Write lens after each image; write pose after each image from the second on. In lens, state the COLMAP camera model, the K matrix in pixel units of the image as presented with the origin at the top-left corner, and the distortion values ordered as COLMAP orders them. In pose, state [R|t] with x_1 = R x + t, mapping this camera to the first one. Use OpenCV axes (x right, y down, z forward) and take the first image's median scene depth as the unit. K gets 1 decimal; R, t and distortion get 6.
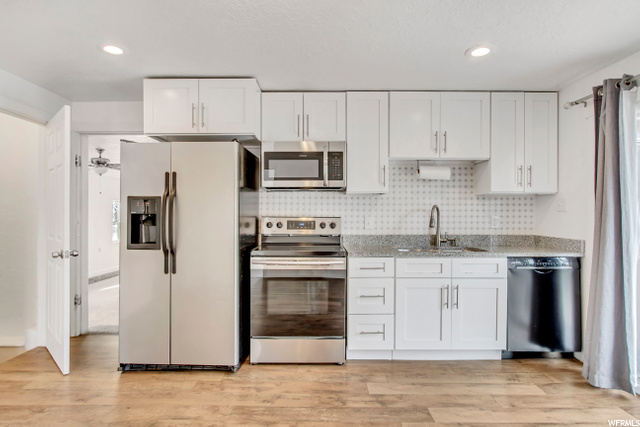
lens RADIAL K [[354.7, 0, 308.4], [0, 354.7, 215.1], [0, 0, 1]] dist [-0.000563, 0.000361]
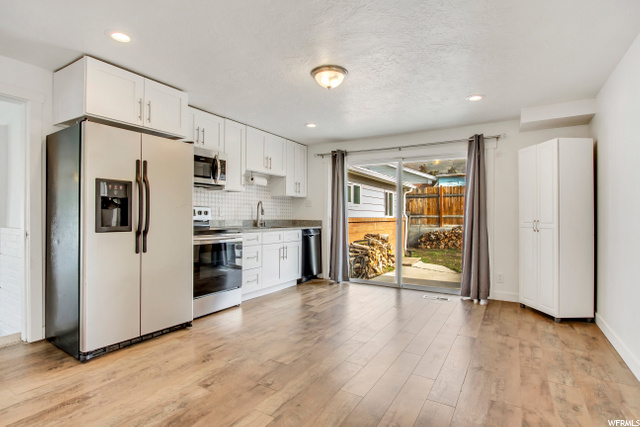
lens RADIAL K [[331.6, 0, 320.0], [0, 331.6, 213.5], [0, 0, 1]] dist [-0.000169, -0.000338]
pose [[0.500626, 0.010967, 0.865594, -0.991411], [-0.008612, 0.999933, -0.007689, 0.046276], [-0.865621, -0.003605, 0.500687, 0.009637]]
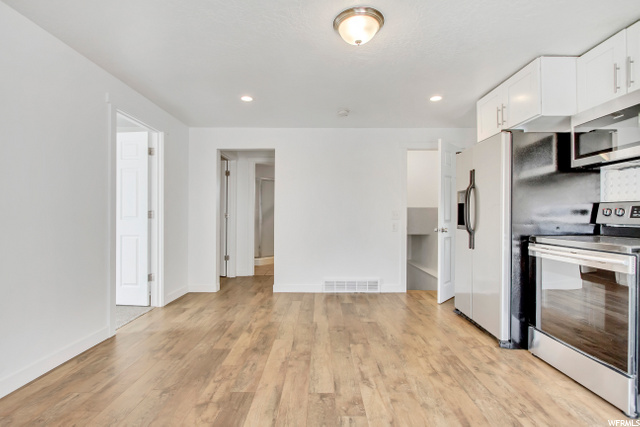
lens RADIAL K [[294.3, 0, 319.5], [0, 294.3, 216.6], [0, 0, 1]] dist [0.000020, 0.000129]
pose [[0.016797, 0.000938, -0.999858, 0.661764], [-0.000871, 0.999999, 0.000923, 0.046725], [0.999859, 0.000855, 0.016798, 0.422060]]
